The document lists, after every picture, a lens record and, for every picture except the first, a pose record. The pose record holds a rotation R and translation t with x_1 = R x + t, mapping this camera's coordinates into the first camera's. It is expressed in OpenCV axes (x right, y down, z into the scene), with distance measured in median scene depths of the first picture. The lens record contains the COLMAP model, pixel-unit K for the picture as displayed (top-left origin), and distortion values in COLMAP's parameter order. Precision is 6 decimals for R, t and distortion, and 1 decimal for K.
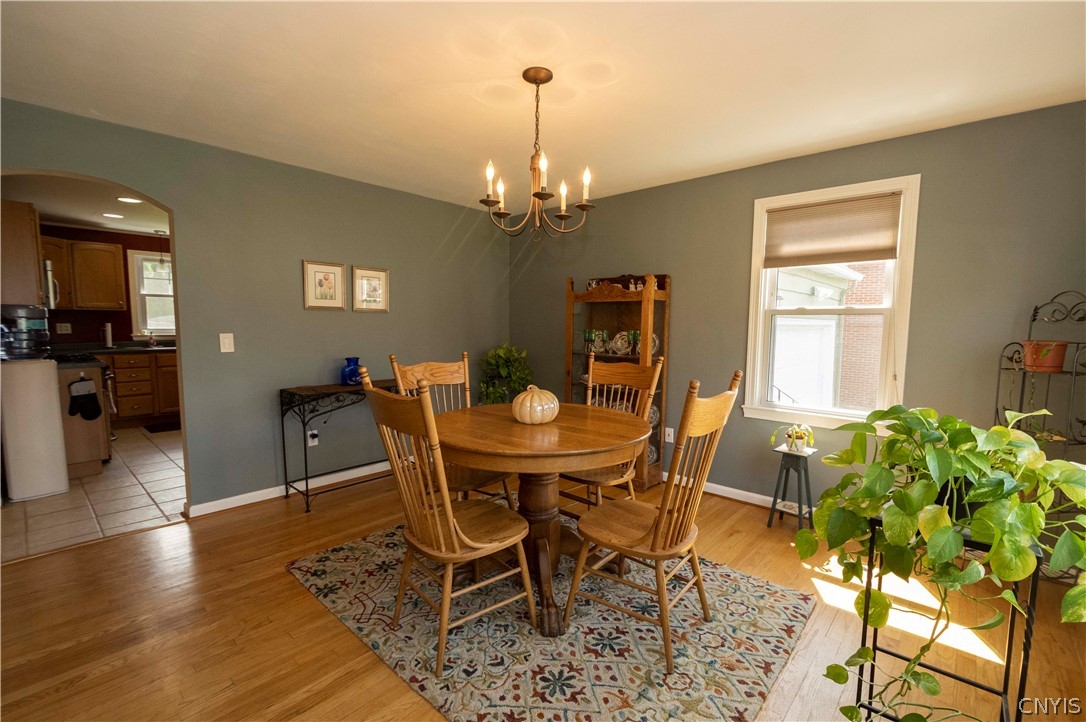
lens RADIAL K [[487.0, 0, 538.7], [0, 487.0, 371.9], [0, 0, 1]] dist [-0.003440, -0.001361]
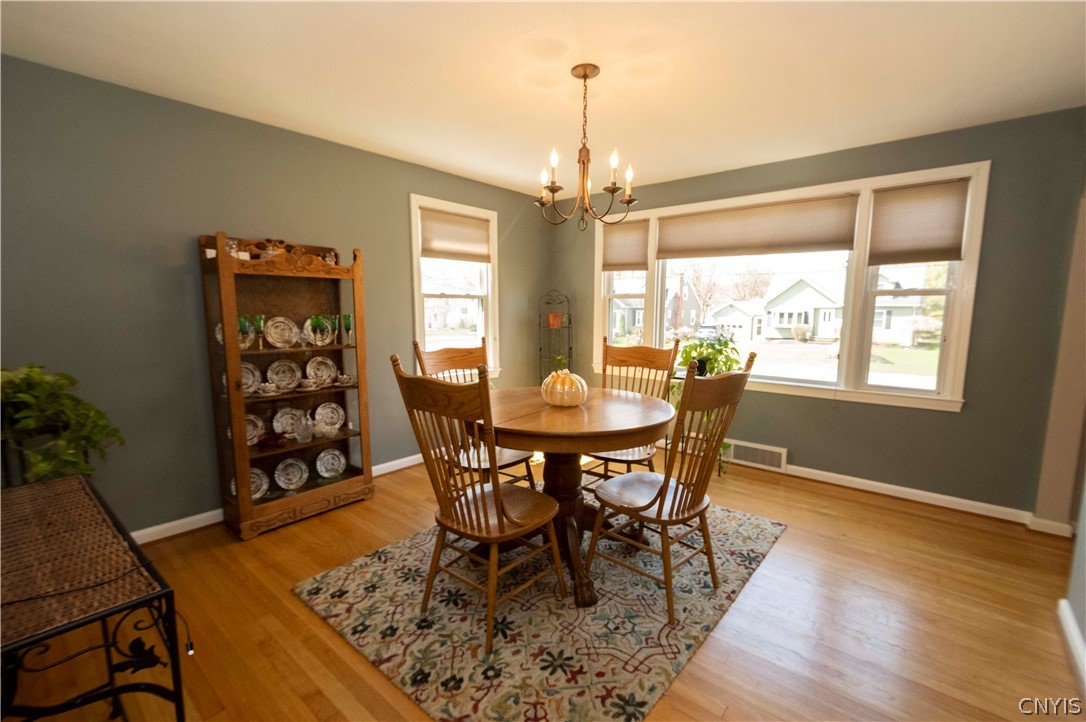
lens RADIAL K [[472.3, 0, 549.2], [0, 472.3, 372.3], [0, 0, 1]] dist [-0.000046, -0.000755]
pose [[-0.055181, -0.158612, 0.985798, -0.841978], [0.086992, 0.982784, 0.162996, -0.117923], [-0.994680, 0.094751, -0.040433, 0.906385]]
